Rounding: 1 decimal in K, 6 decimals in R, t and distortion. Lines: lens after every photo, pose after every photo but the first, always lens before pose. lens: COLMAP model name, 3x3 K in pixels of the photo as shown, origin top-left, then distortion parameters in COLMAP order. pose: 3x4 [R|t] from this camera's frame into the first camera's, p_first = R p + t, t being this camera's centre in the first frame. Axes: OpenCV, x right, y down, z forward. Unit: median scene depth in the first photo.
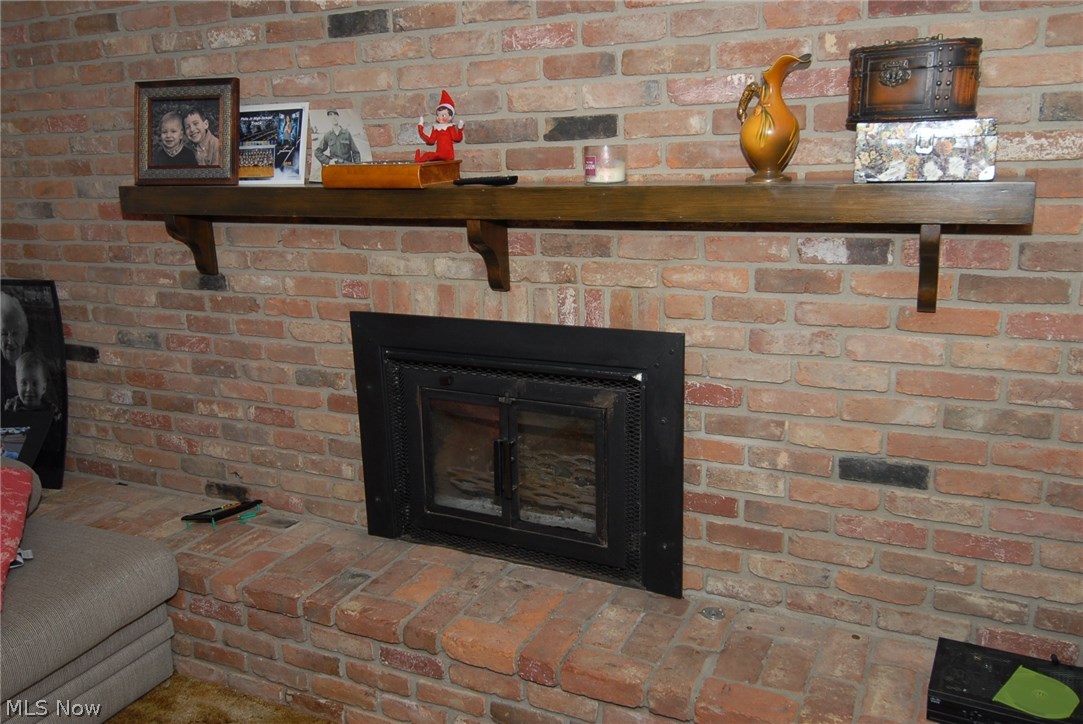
lens RADIAL K [[852.0, 0, 541.2], [0, 852.0, 361.6], [0, 0, 1]] dist [0.025184, -0.016134]
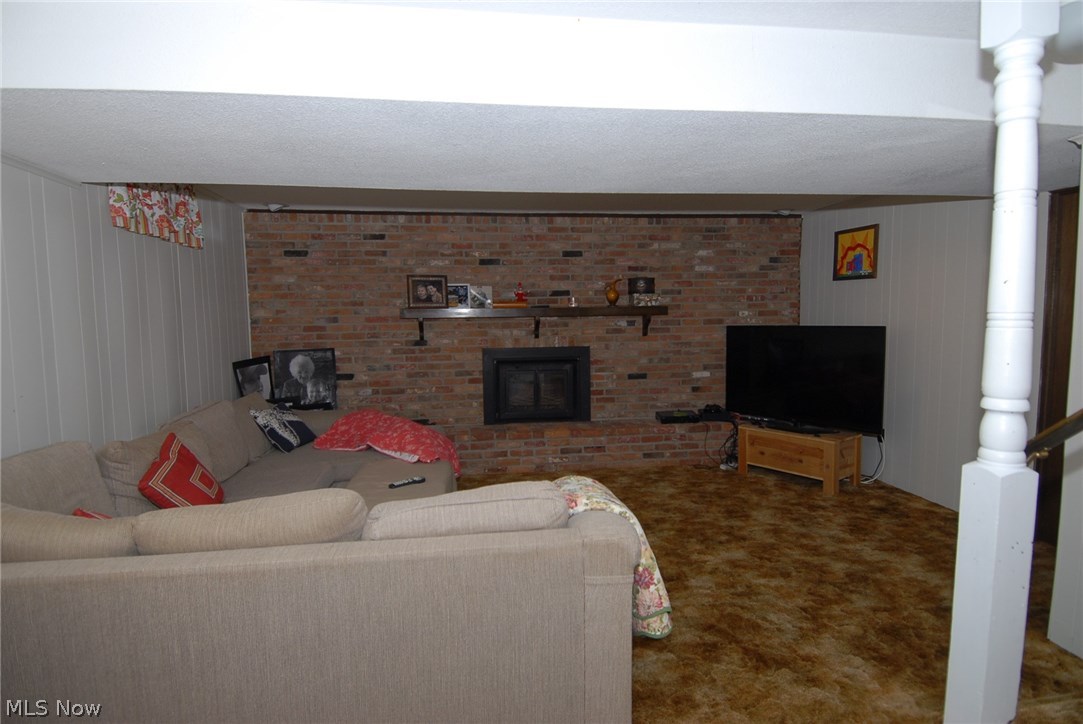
lens RADIAL K [[568.6, 0, 542.6], [0, 568.6, 361.1], [0, 0, 1]] dist [0.001974, -0.006359]
pose [[0.839312, -0.035278, 0.542504, -1.196241], [0.122745, 0.984422, -0.125884, 0.281892], [-0.529611, 0.172246, 0.830568, -0.855953]]
